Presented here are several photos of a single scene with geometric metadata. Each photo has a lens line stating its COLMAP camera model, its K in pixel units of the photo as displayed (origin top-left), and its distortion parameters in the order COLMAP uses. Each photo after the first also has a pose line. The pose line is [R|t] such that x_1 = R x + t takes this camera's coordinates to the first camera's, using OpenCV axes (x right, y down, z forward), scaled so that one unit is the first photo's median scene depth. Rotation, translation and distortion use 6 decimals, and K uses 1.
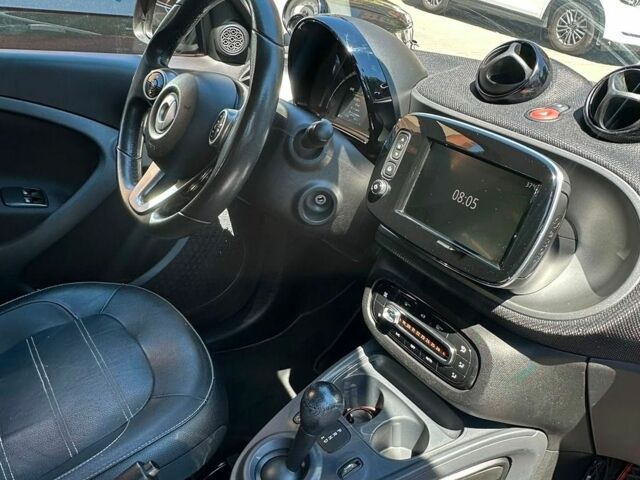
lens RADIAL K [[623.7, 0, 345.0], [0, 623.7, 239.8], [0, 0, 1]] dist [-0.014982, 0.007888]
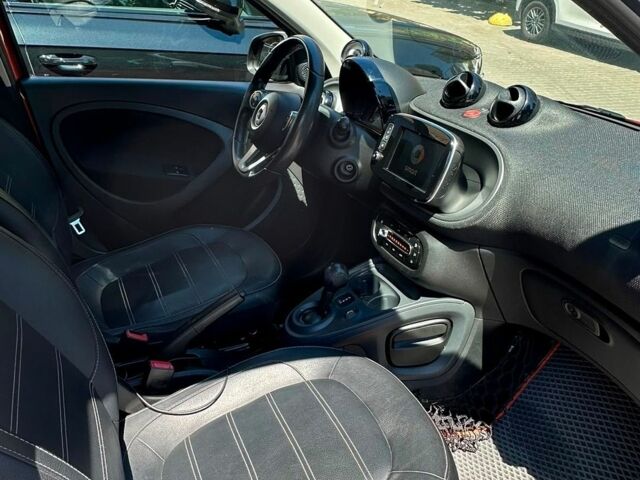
lens RADIAL K [[623.7, 0, 345.0], [0, 623.7, 239.8], [0, 0, 1]] dist [-0.014982, 0.007888]
pose [[0.985759, 0.033095, -0.164874, 0.238816], [-0.040246, 0.998380, -0.040218, 0.202135], [0.163276, 0.046281, 0.985494, -0.649067]]
